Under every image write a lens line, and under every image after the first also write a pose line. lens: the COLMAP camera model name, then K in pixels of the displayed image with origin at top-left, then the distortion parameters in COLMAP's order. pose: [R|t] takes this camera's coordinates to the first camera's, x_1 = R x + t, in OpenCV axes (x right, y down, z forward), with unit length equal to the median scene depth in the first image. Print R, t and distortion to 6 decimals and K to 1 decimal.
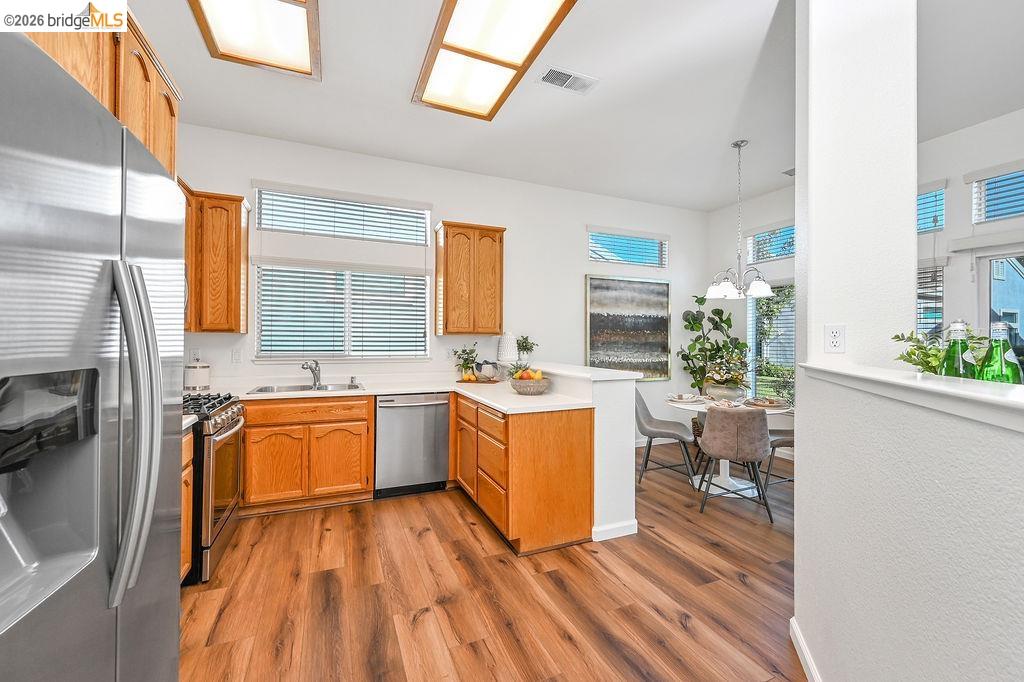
lens RADIAL K [[414.8, 0, 509.6], [0, 414.8, 336.4], [0, 0, 1]] dist [0.002916, -0.000808]
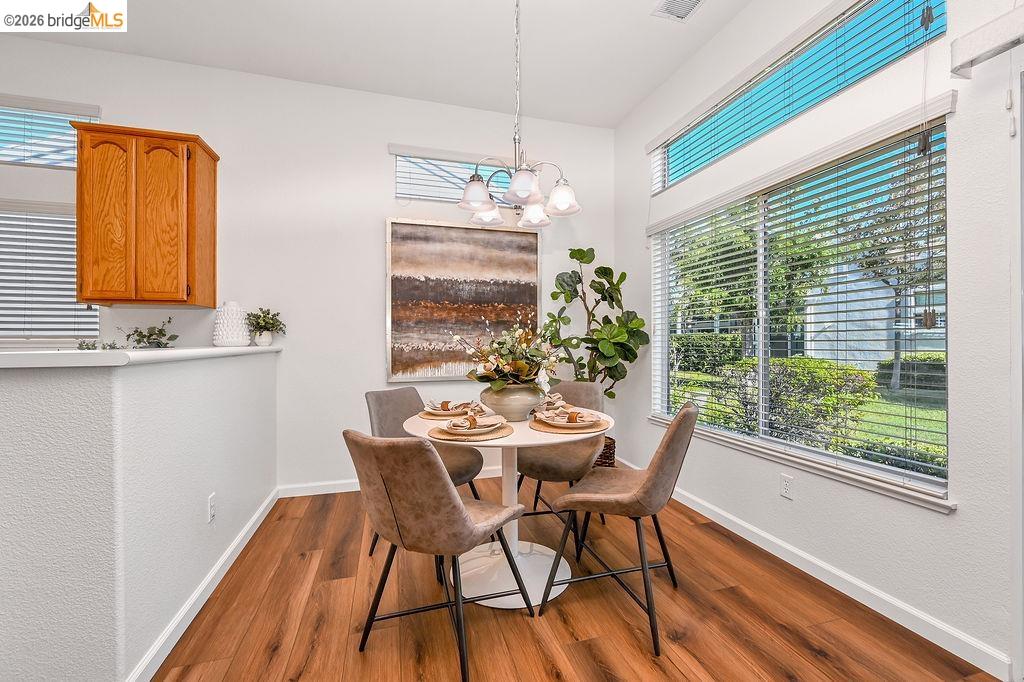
lens RADIAL K [[414.8, 0, 511.5], [0, 414.8, 340.2], [0, 0, 1]] dist [0.002916, -0.000808]
pose [[0.992417, -0.005872, -0.122777, 0.624621], [0.006909, 0.999944, 0.008023, 0.057002], [0.122723, -0.008810, 0.992402, 0.494125]]
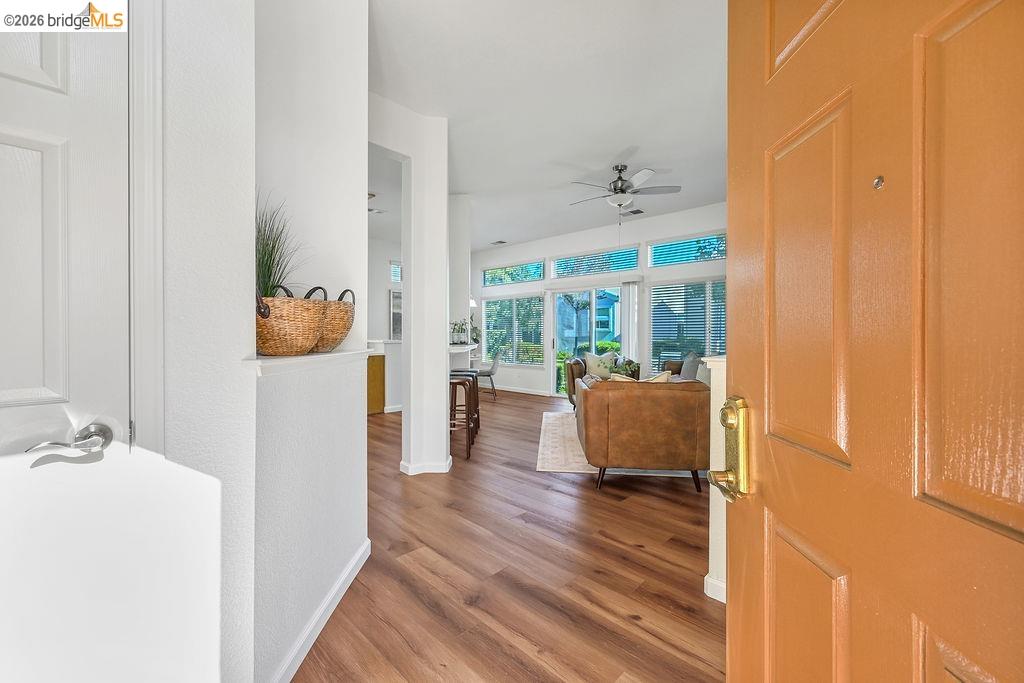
lens RADIAL K [[414.8, 0, 507.4], [0, 414.8, 338.2], [0, 0, 1]] dist [0.002916, -0.000808]
pose [[0.925018, -0.007908, 0.379842, -0.030280], [0.000159, 0.999791, 0.020428, 0.023423], [-0.379924, -0.018836, 0.924826, -1.057516]]
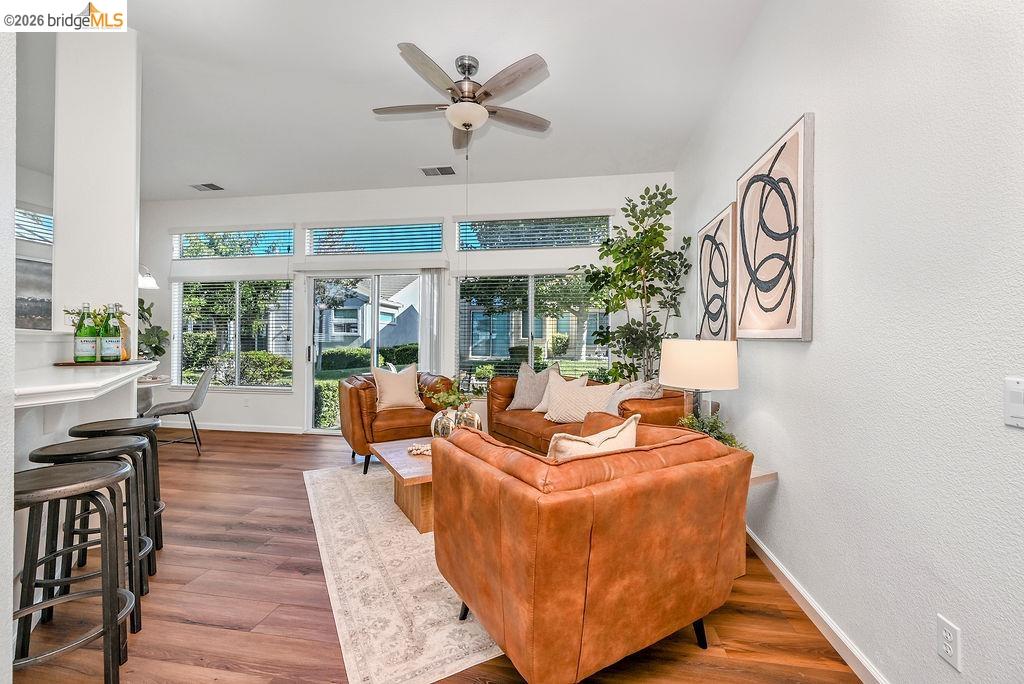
lens RADIAL K [[414.8, 0, 508.2], [0, 414.8, 337.5], [0, 0, 1]] dist [0.002916, -0.000808]
pose [[0.535871, -0.000556, 0.844300, 0.173427], [-0.007767, 0.999954, 0.005589, 0.028221], [-0.844264, -0.009553, 0.535842, -0.483296]]
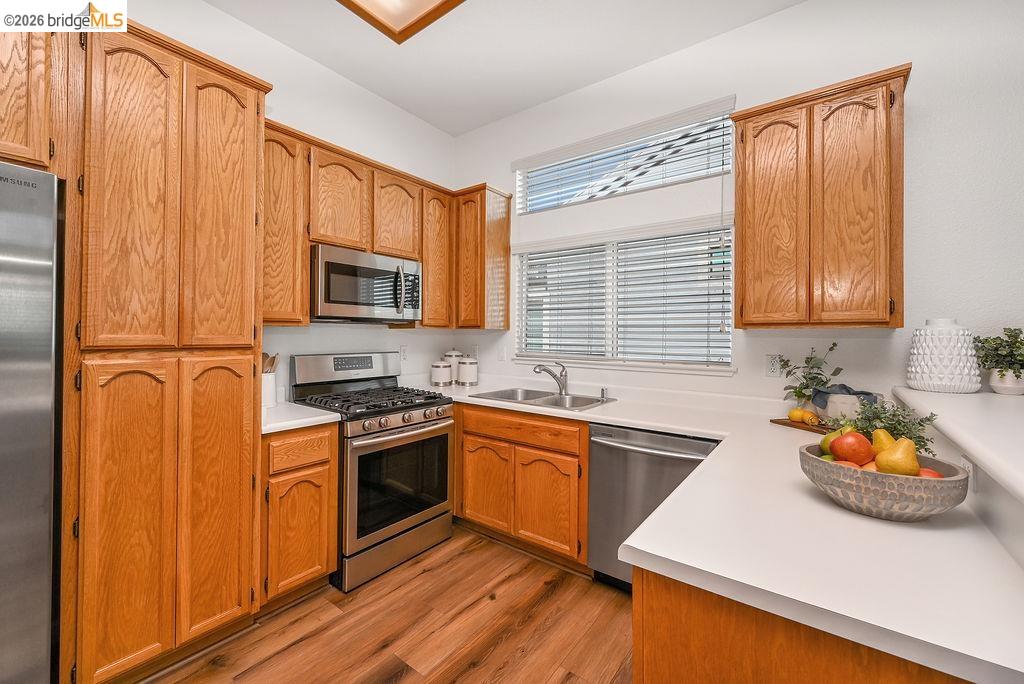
lens RADIAL K [[414.8, 0, 513.9], [0, 414.8, 331.1], [0, 0, 1]] dist [0.002916, -0.000808]
pose [[0.497243, -0.007595, -0.867578, 0.177102], [0.003971, 0.999971, -0.006478, 0.002013], [0.867602, -0.000224, 0.497259, 0.537996]]
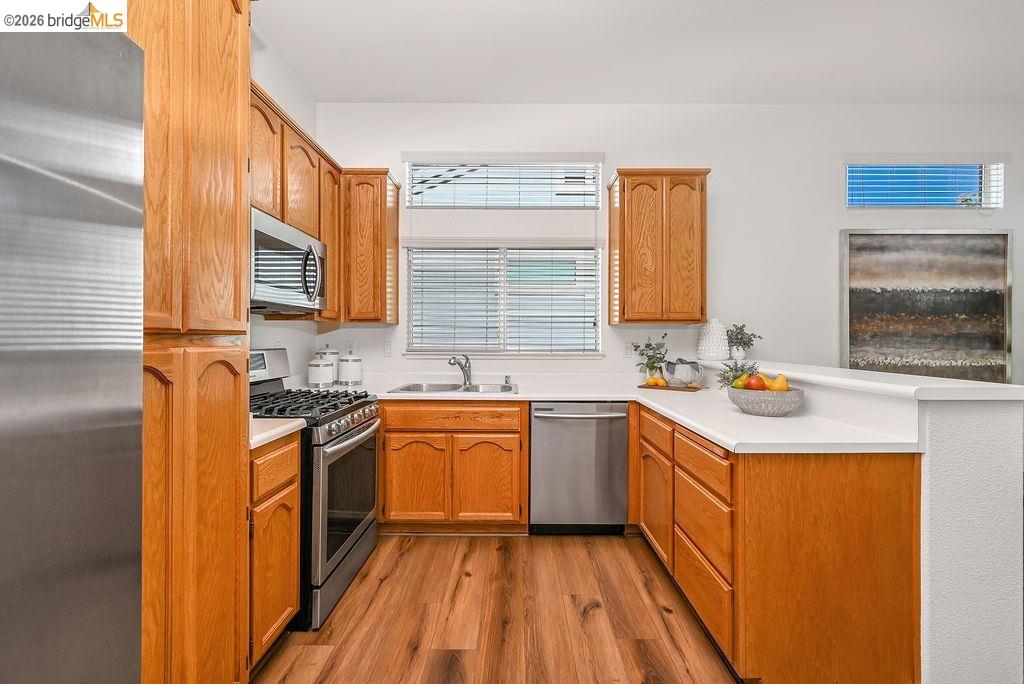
lens RADIAL K [[414.8, 0, 517.6], [0, 414.8, 340.5], [0, 0, 1]] dist [0.002916, -0.000808]
pose [[0.920245, -0.002534, -0.391335, -0.040102], [0.006724, 0.999934, 0.009335, 0.020806], [0.391285, -0.011222, 0.920201, 0.266617]]
